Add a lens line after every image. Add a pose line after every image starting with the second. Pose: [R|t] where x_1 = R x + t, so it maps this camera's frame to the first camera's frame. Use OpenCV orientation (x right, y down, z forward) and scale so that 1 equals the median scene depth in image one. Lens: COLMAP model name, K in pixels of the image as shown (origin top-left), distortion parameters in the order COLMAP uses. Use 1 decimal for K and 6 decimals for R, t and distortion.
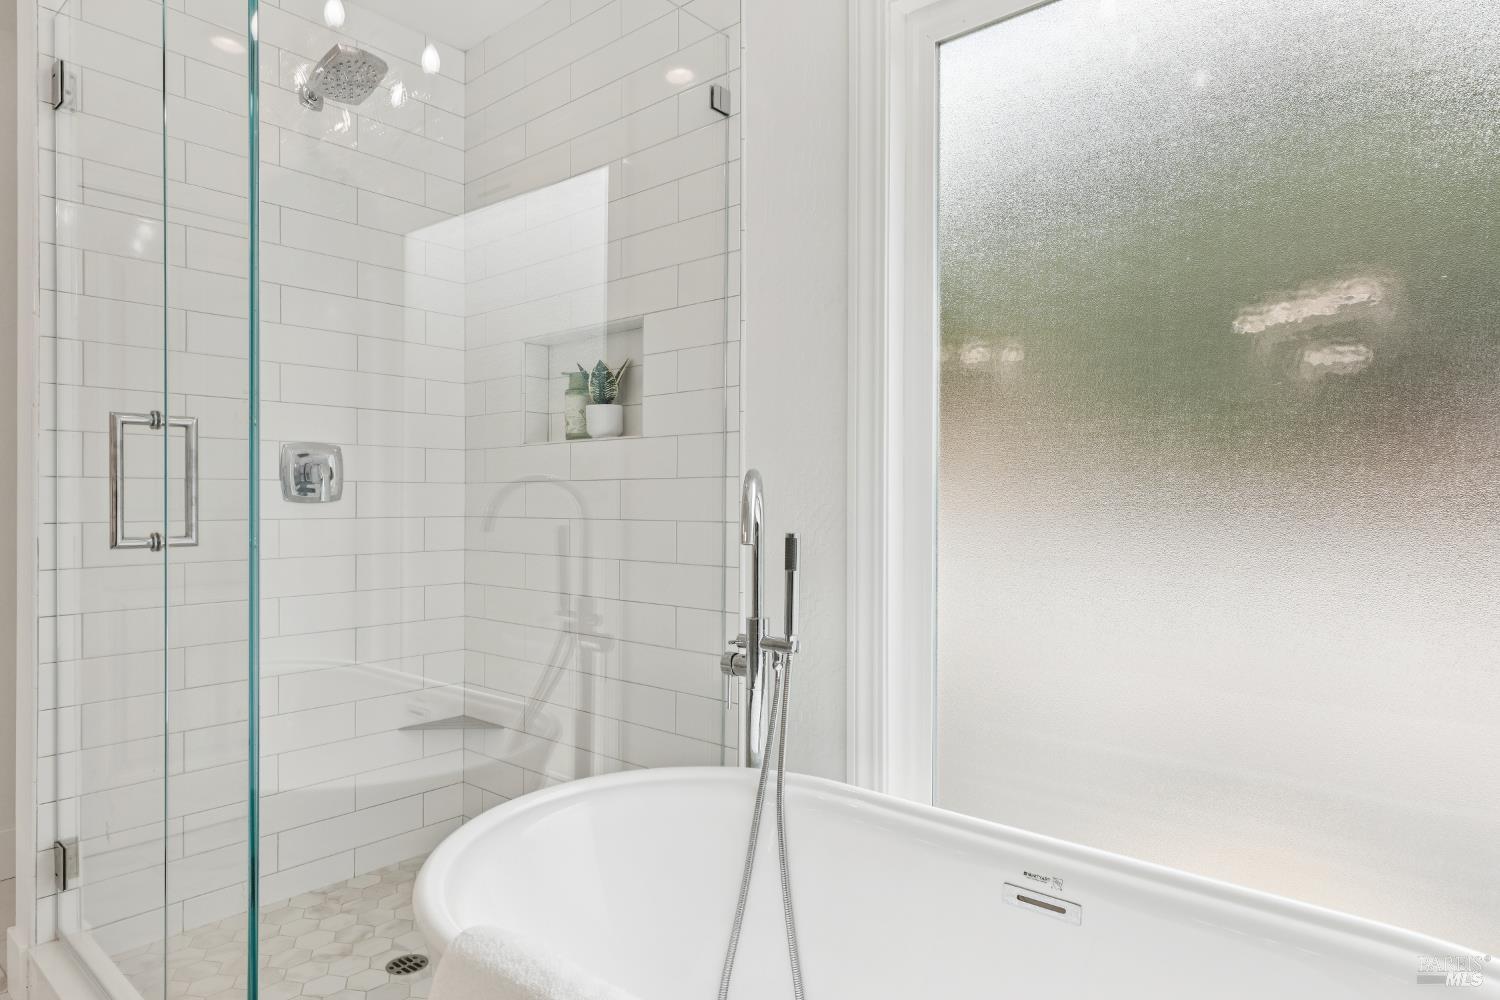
lens RADIAL K [[881.4, 0, 750.0], [0, 881.4, 500.0], [0, 0, 1]] dist [0.006098, 0.001491]
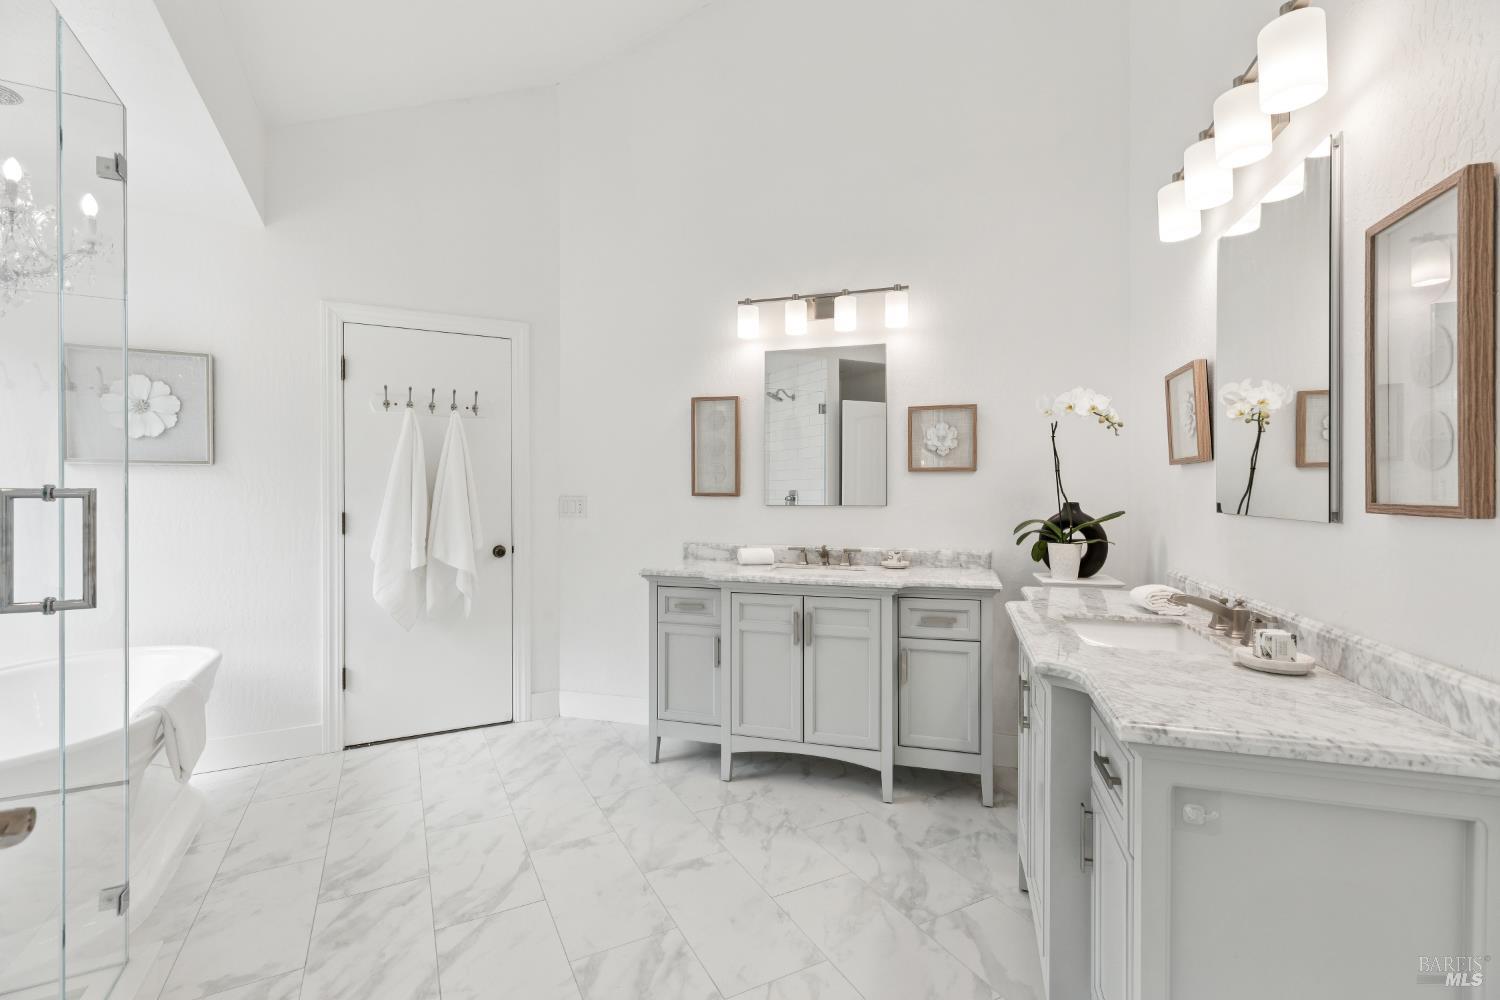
lens RADIAL K [[662.4, 0, 750.0], [0, 662.4, 500.0], [0, 0, 1]] dist [0.000423, 0.000049]
pose [[-0.929078, 0.002107, 0.369879, -1.326150], [0.006693, 0.999916, 0.011115, -0.061629], [-0.369824, 0.012802, -0.929013, 1.074093]]
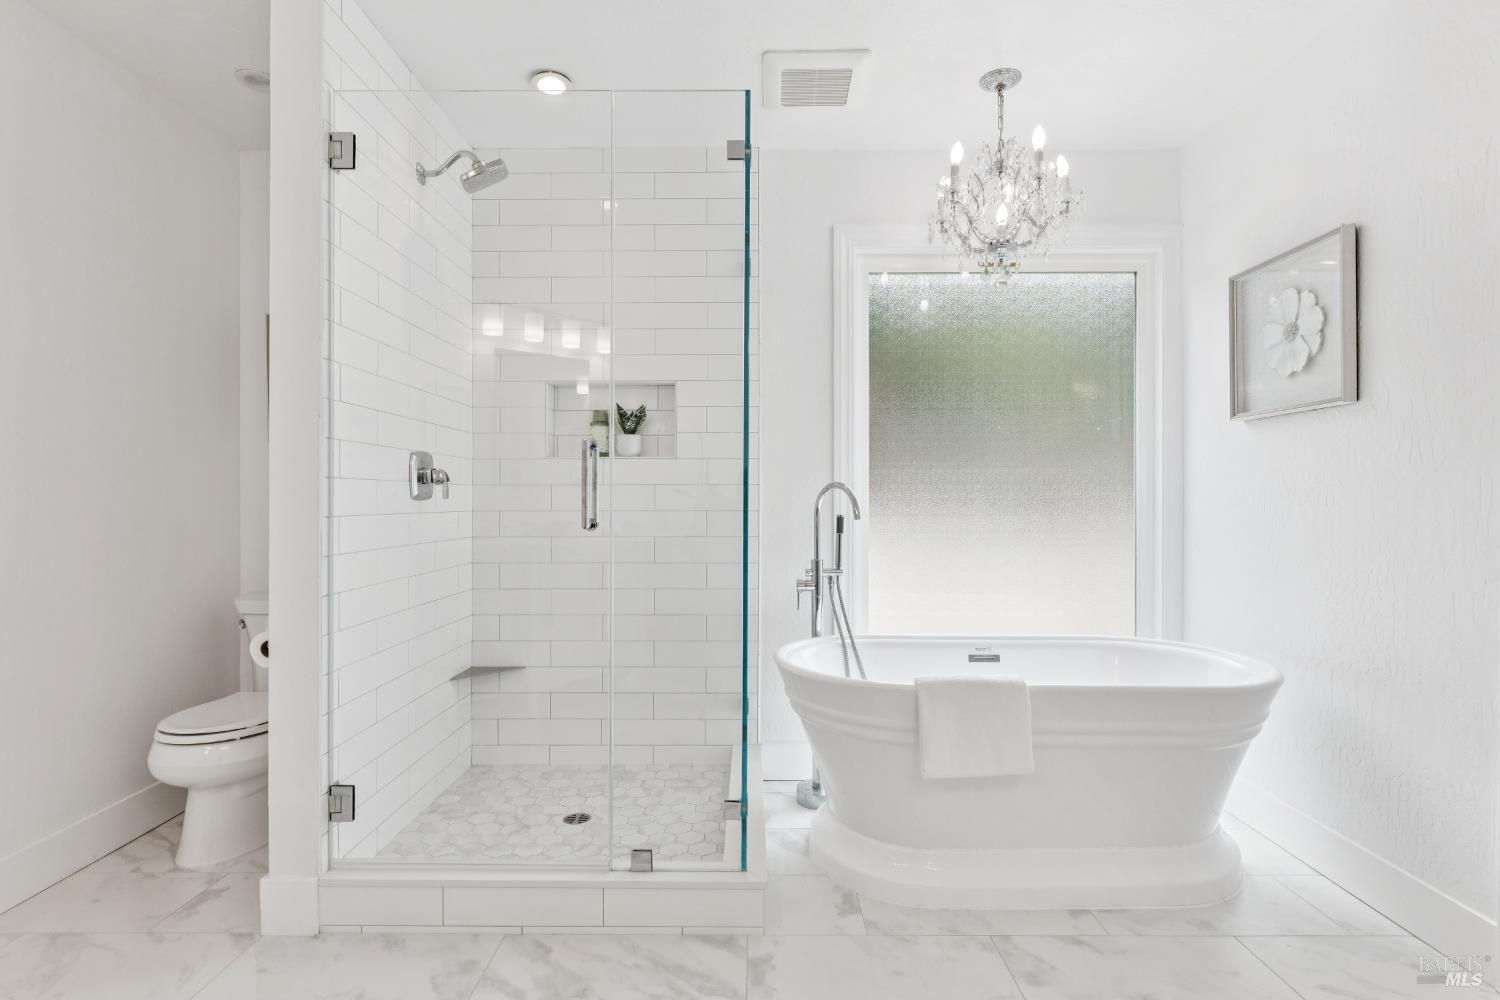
lens RADIAL K [[745.3, 0, 750.0], [0, 745.3, 500.0], [0, 0, 1]] dist [-0.001275, -0.000797]
pose [[0.762962, 0.000515, 0.646443, -0.971348], [0.001301, 0.999996, -0.002333, 0.007511], [-0.646442, 0.002621, 0.762958, -0.115177]]
